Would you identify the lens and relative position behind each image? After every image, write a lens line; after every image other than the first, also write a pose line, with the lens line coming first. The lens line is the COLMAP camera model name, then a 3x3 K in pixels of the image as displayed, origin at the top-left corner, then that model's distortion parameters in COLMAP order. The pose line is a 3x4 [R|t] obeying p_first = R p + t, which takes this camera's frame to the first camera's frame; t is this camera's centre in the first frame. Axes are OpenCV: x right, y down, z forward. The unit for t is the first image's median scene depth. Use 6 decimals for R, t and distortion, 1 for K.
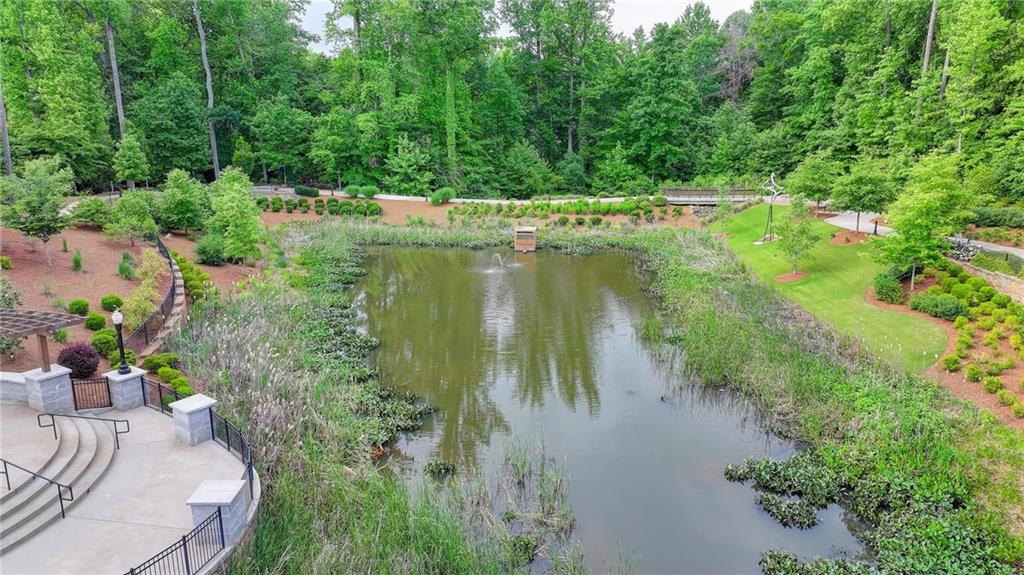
lens RADIAL K [[708.0, 0, 510.9], [0, 708.0, 288.1], [0, 0, 1]] dist [0.001099, 0.000718]
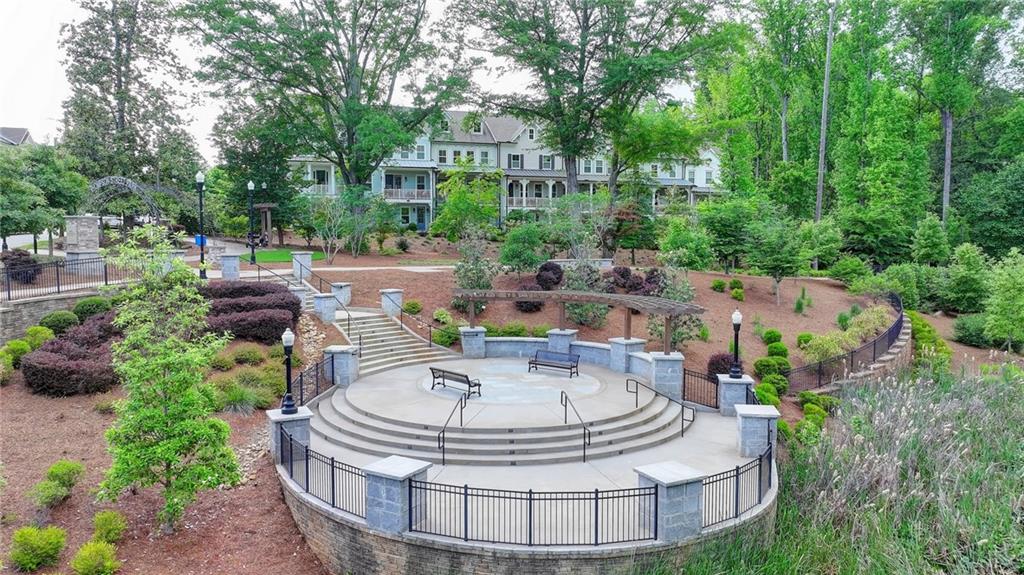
lens RADIAL K [[708.0, 0, 511.5], [0, 708.0, 283.3], [0, 0, 1]] dist [0.001099, 0.000718]
pose [[0.446324, 0.062868, -0.892661, 0.046147], [-0.221141, 0.974339, -0.041948, 0.030438], [0.867117, 0.216126, 0.448773, 0.086518]]
